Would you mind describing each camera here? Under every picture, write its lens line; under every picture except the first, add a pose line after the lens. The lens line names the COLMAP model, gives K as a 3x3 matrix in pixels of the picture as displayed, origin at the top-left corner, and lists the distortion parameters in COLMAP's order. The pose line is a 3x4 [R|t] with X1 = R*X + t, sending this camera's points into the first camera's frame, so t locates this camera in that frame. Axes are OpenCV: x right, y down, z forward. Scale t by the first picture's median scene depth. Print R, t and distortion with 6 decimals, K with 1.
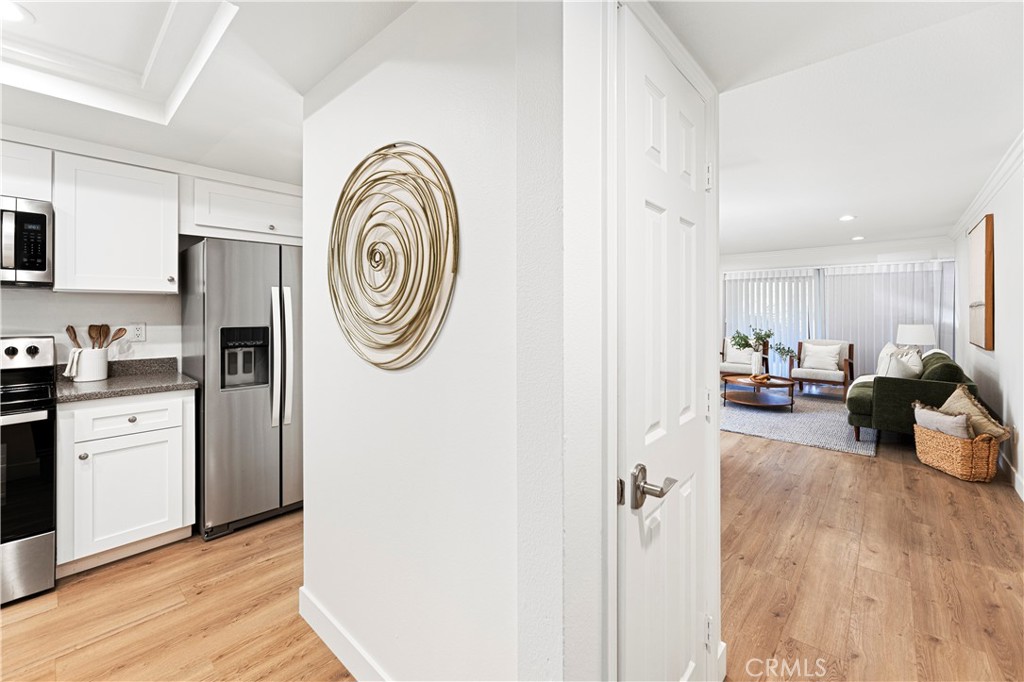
lens RADIAL K [[420.1, 0, 512.4], [0, 420.1, 311.9], [0, 0, 1]] dist [-0.001290, -0.000162]
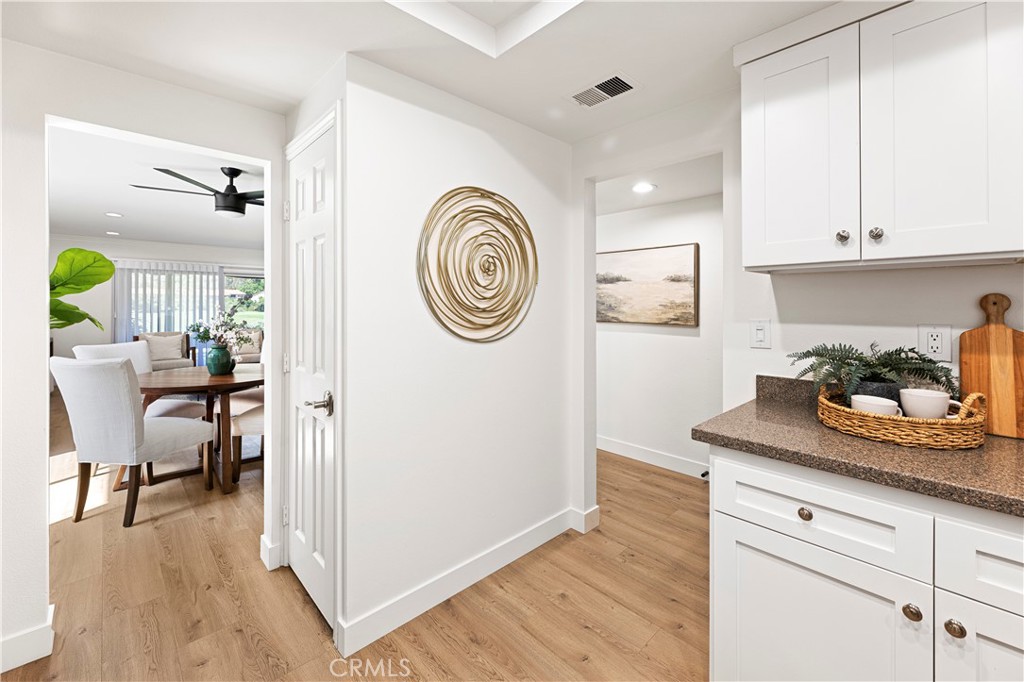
lens RADIAL K [[420.1, 0, 512.4], [0, 420.1, 311.9], [0, 0, 1]] dist [-0.001290, -0.000162]
pose [[0.077602, -0.016304, 0.996851, -1.737466], [0.002296, 0.999867, 0.016175, 0.007488], [-0.996982, 0.001034, 0.077629, 0.787068]]
